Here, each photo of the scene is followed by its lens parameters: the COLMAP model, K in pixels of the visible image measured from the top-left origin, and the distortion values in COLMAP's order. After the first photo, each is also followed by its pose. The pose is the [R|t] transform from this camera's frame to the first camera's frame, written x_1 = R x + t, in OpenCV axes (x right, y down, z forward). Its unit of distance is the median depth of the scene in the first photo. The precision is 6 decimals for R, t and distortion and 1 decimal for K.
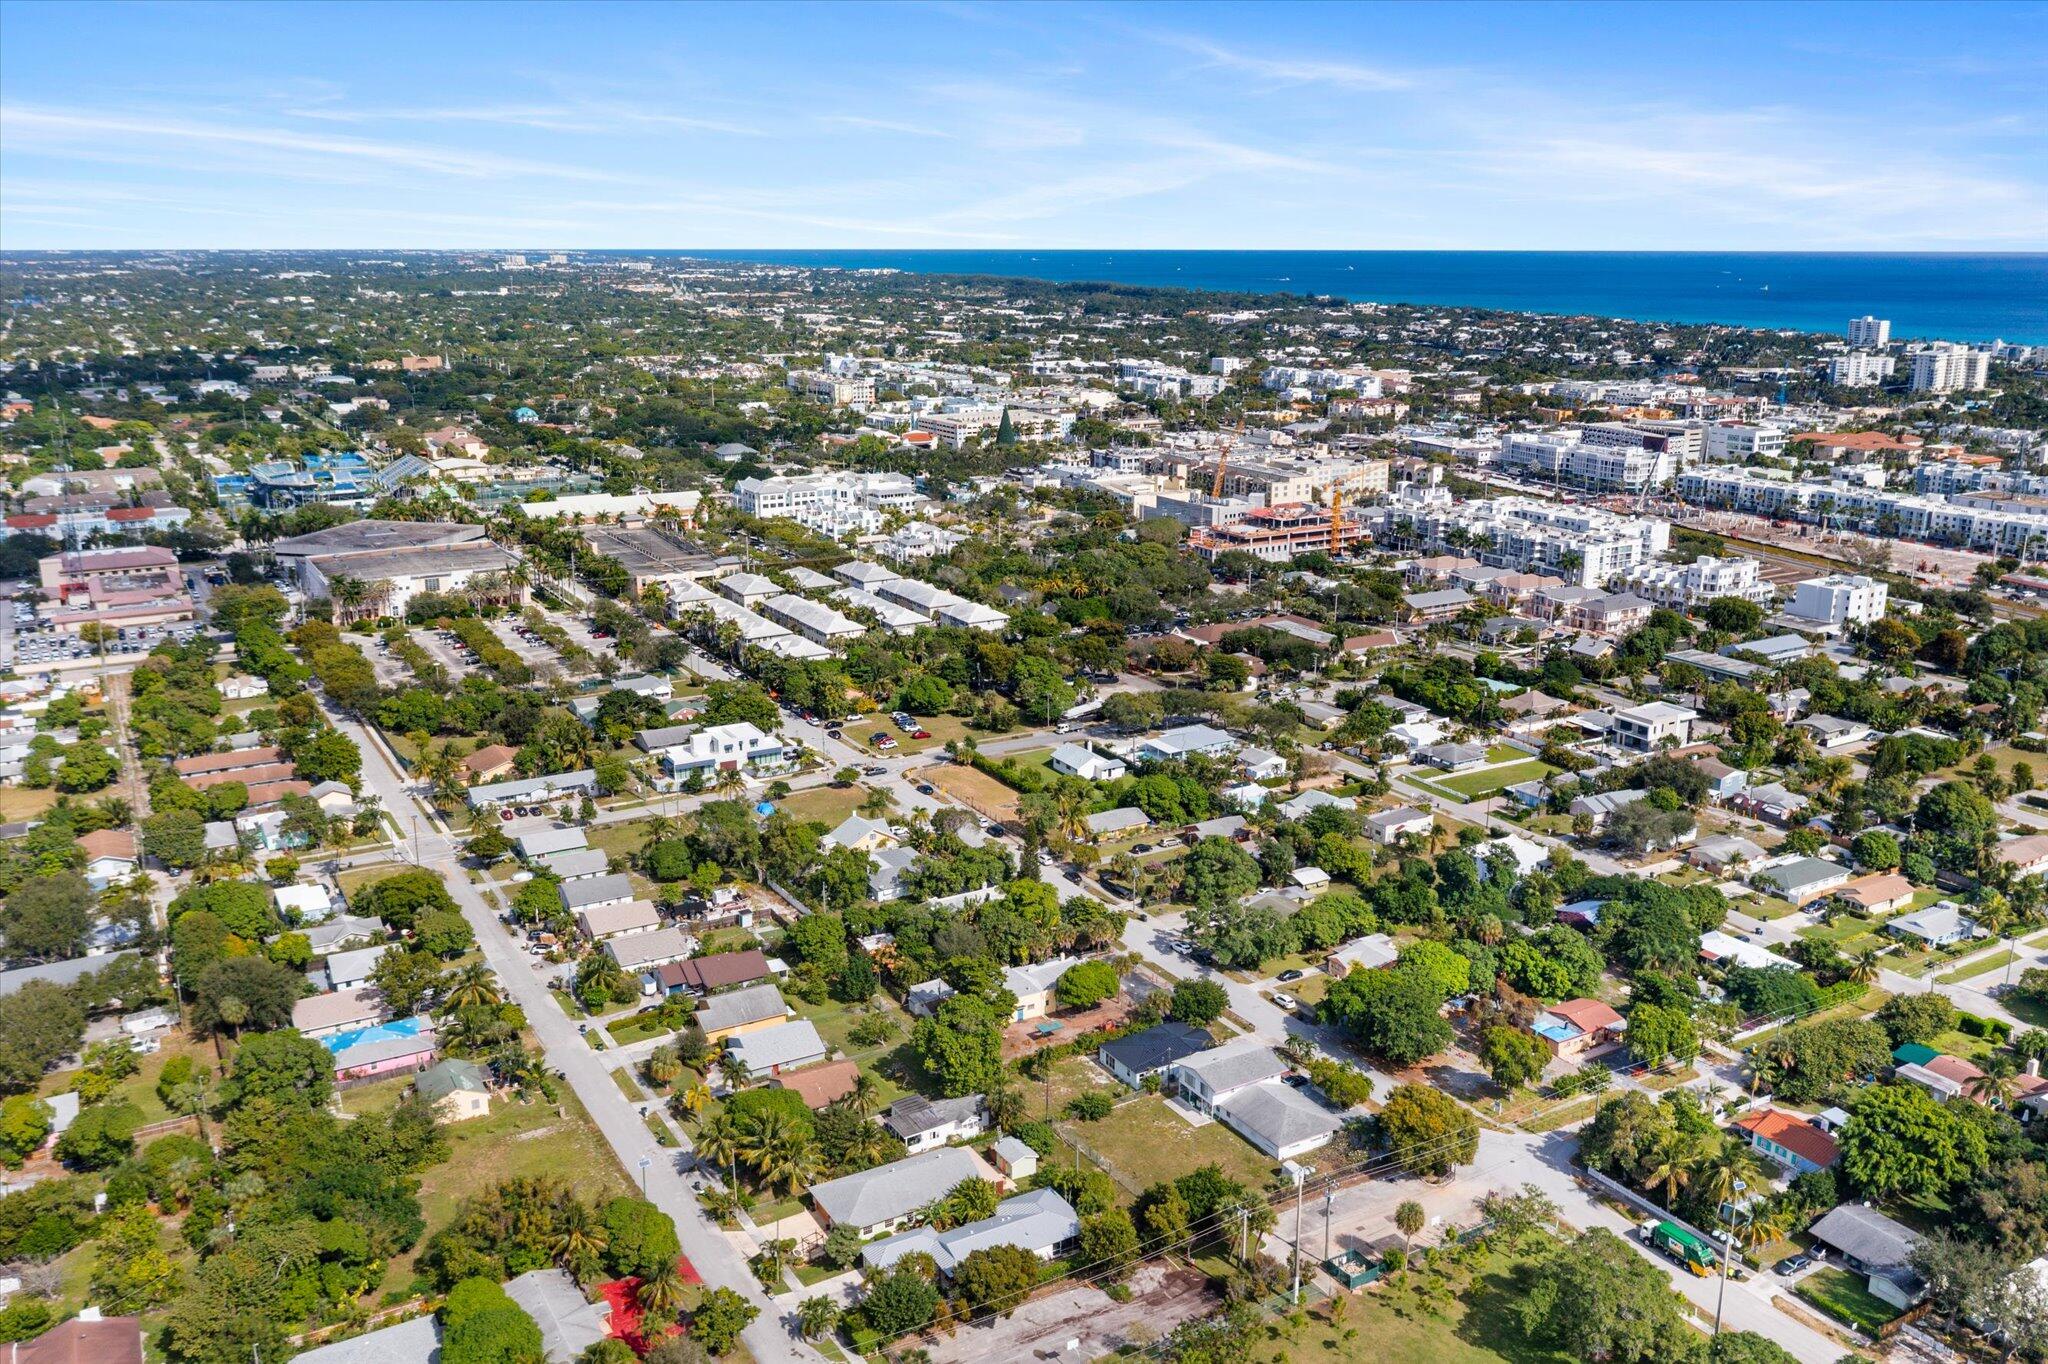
lens RADIAL K [[1617.1, 0, 1031.4], [0, 1617.1, 760.9], [0, 0, 1]] dist [-0.009950, -0.001847]
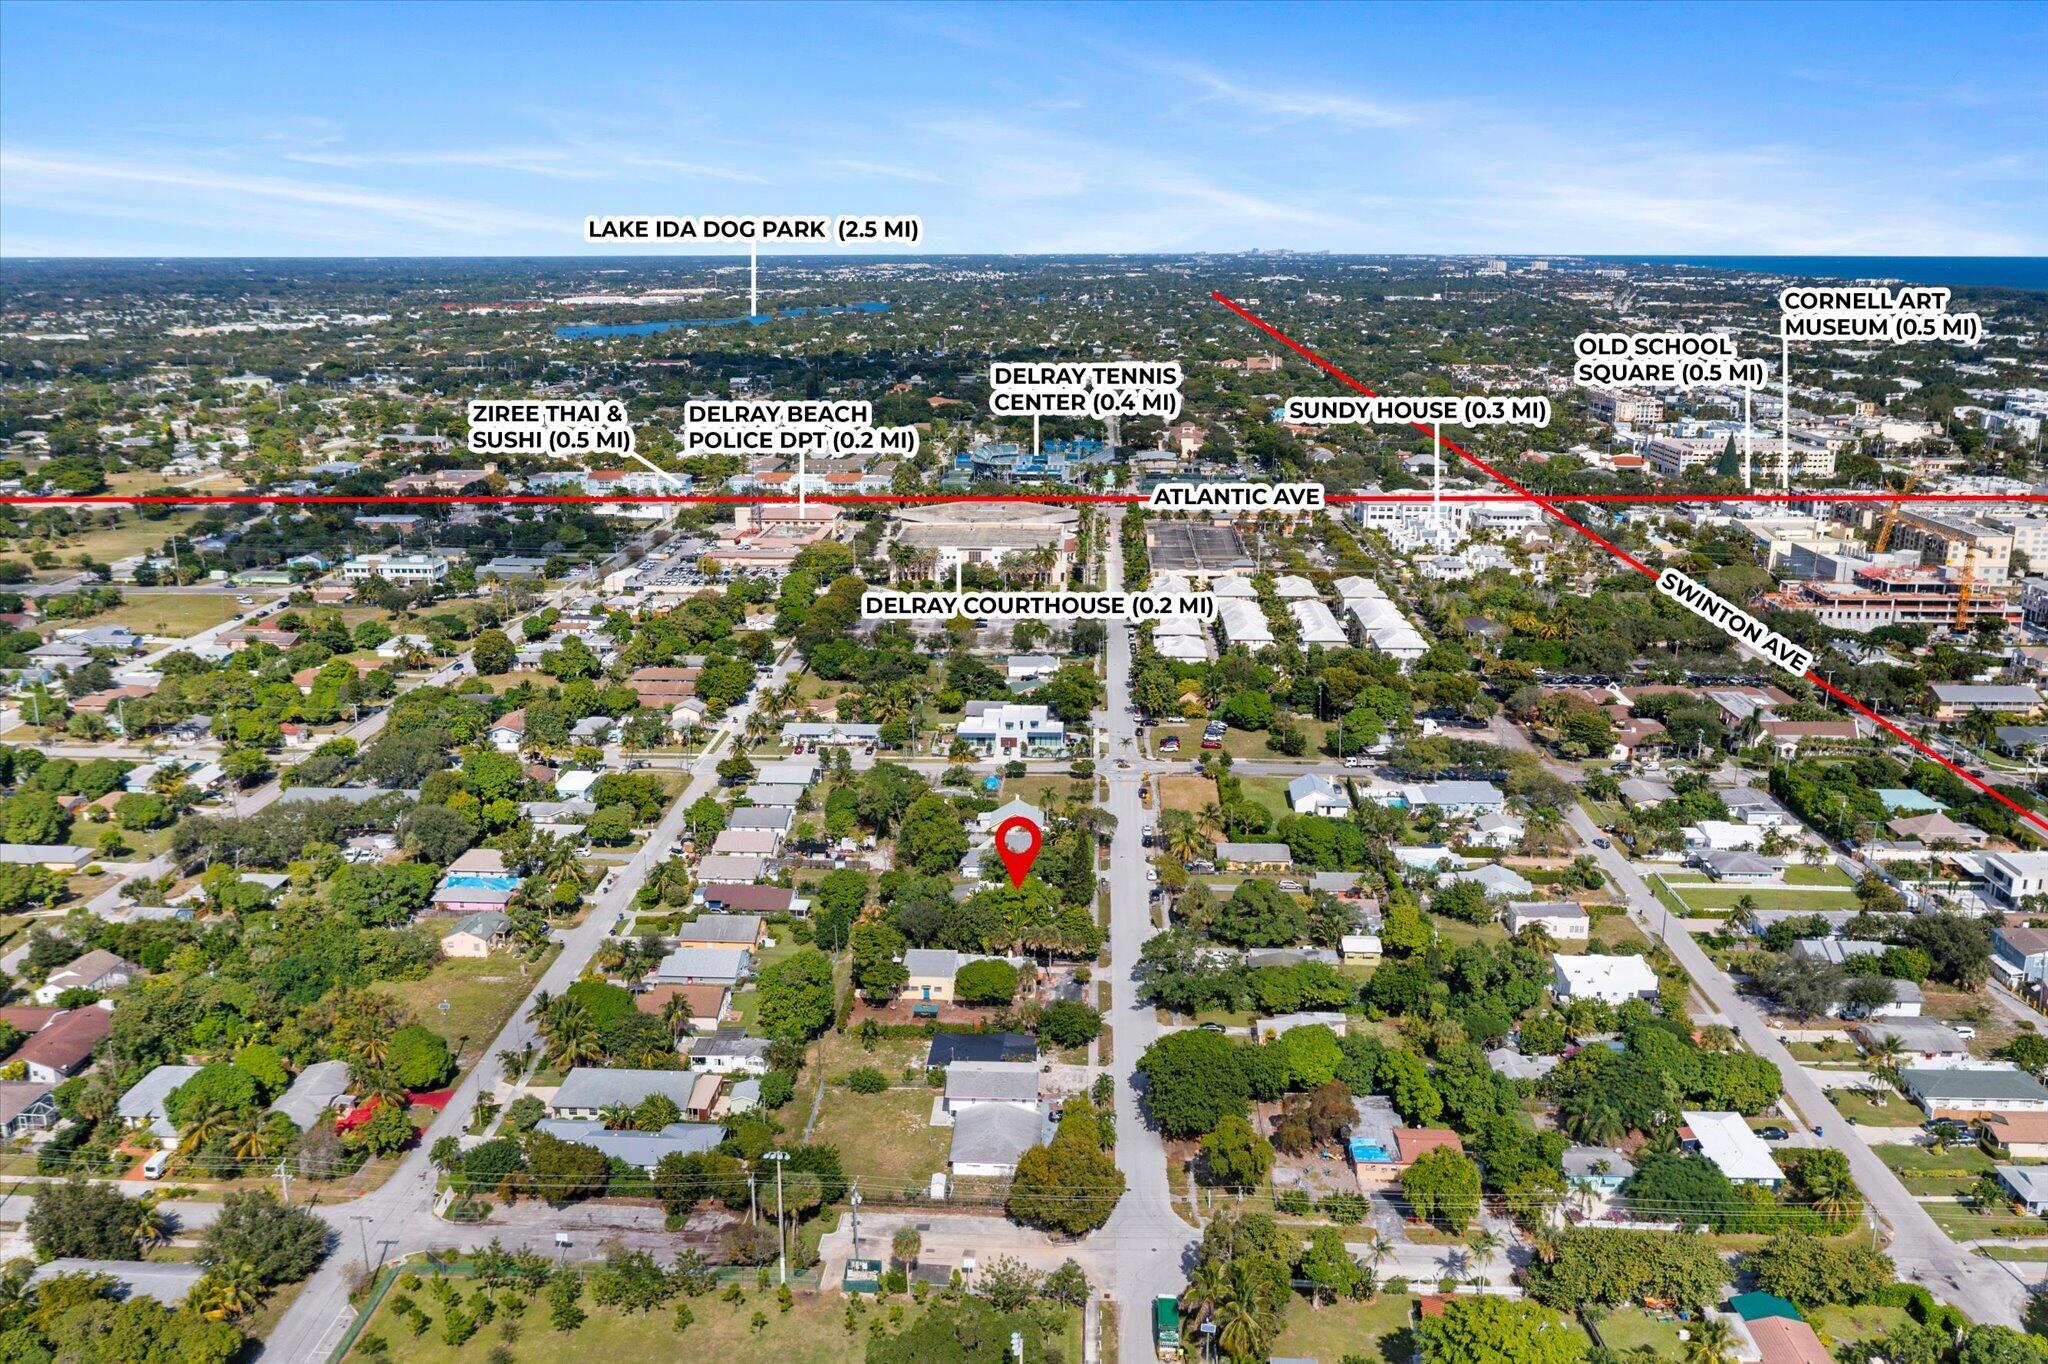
lens RADIAL K [[1630.6, 0, 1022.1], [0, 1630.6, 730.0], [0, 0, 1]] dist [-0.009709, 0.000173]
pose [[0.834284, 0.152917, -0.529704, 0.376287], [-0.164281, 0.986073, 0.025921, -0.032421], [0.526291, 0.065394, 0.847786, 0.069788]]
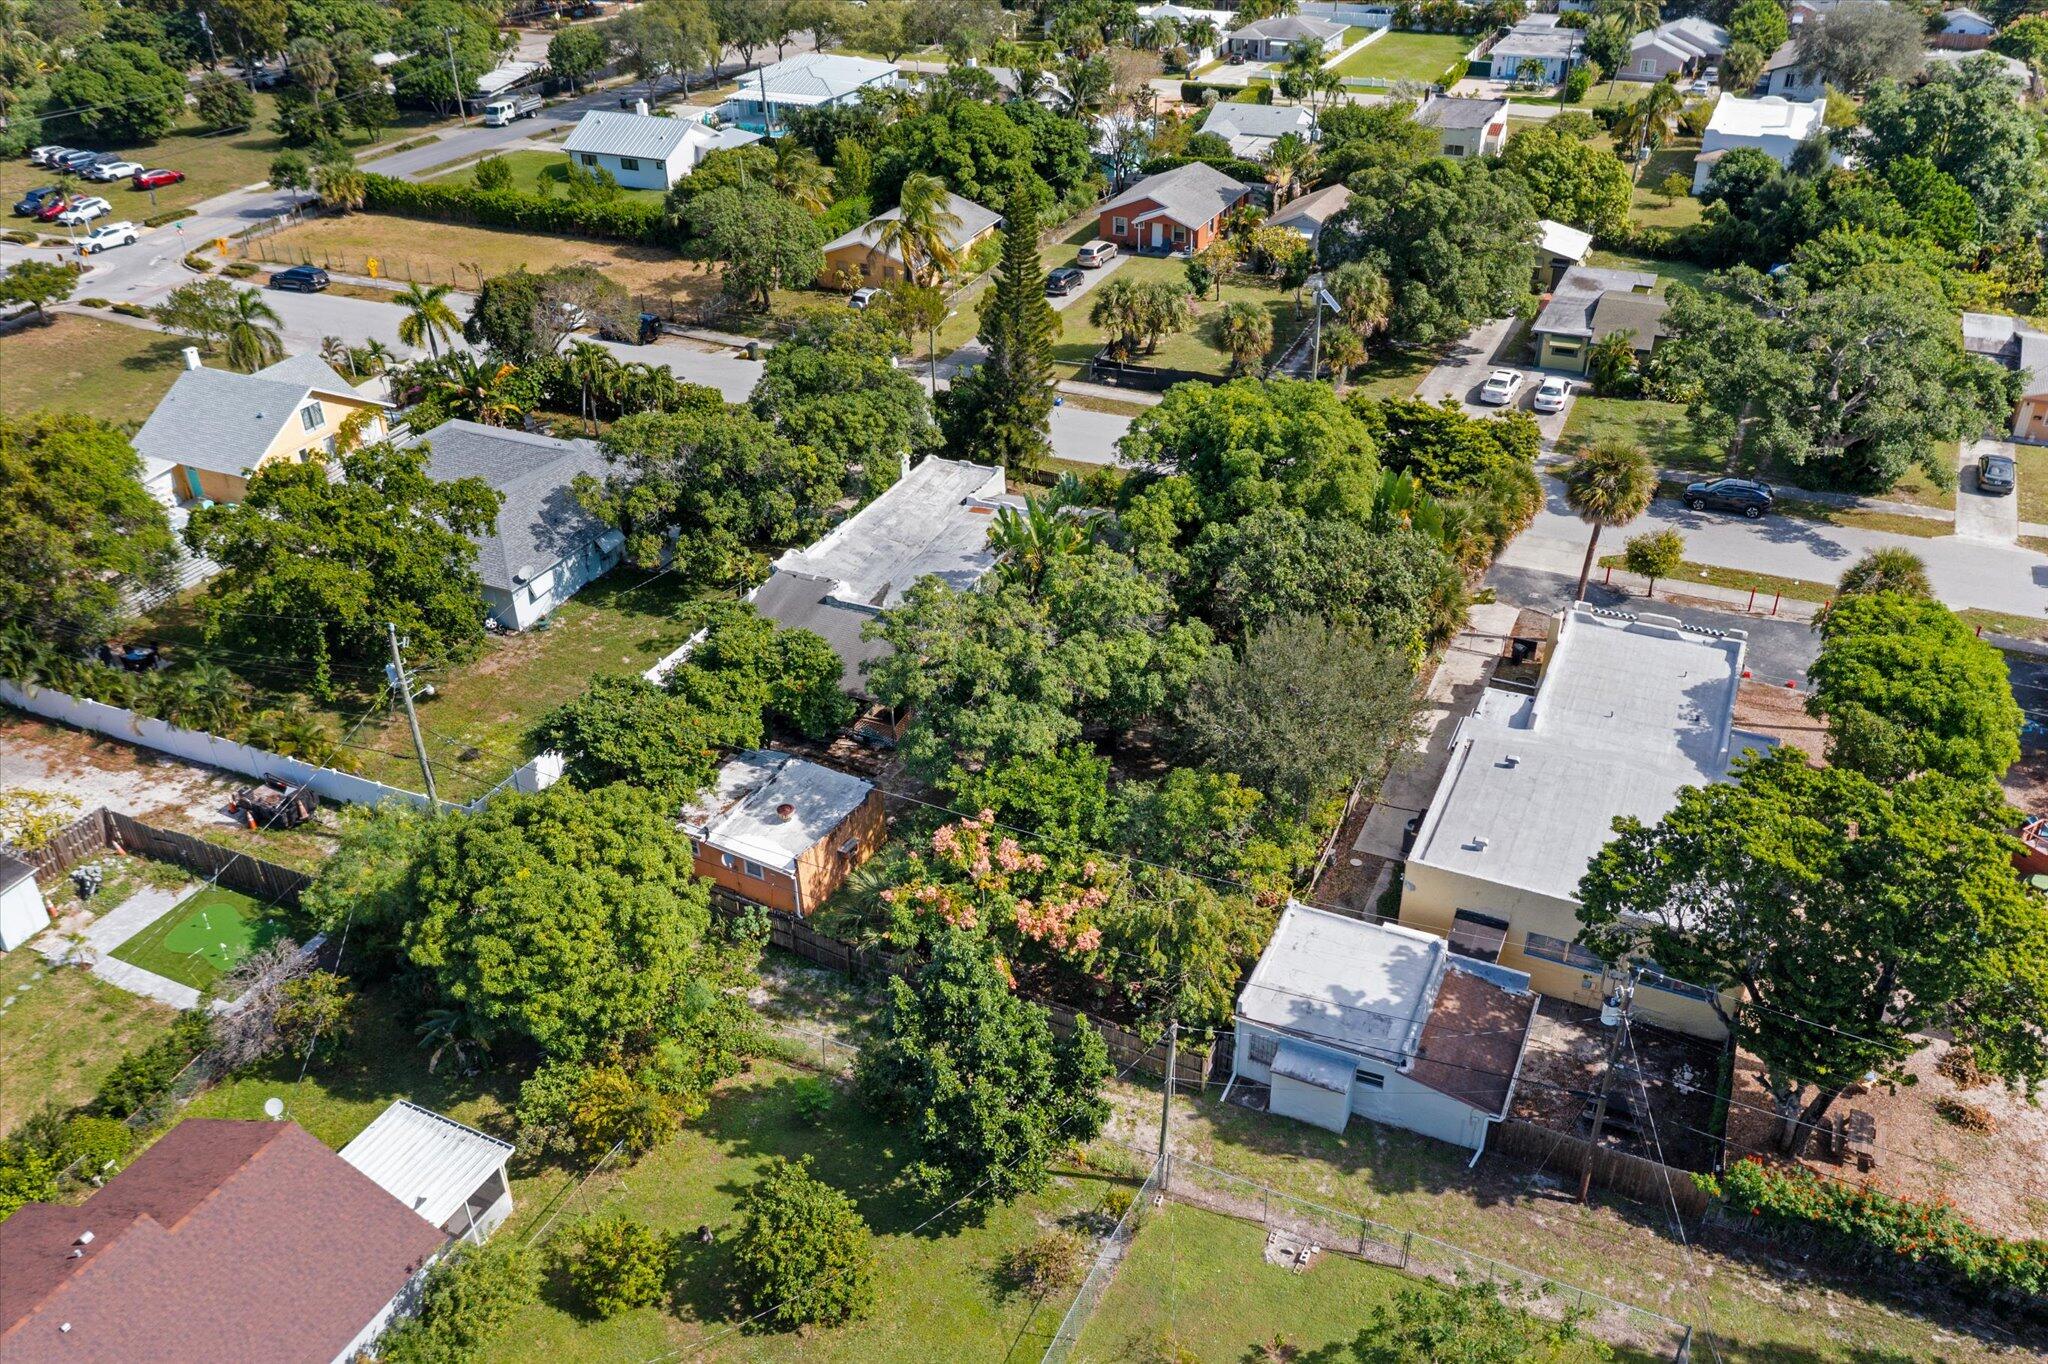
lens RADIAL K [[1595.9, 0, 1024.0], [0, 1595.9, 682.0], [0, 0, 1]] dist [-0.004018, -0.002752]
pose [[0.824142, -0.311932, 0.472745, -0.114464], [0.193517, 0.939525, 0.282568, 0.029175], [-0.532297, -0.141392, 0.834666, 0.563442]]
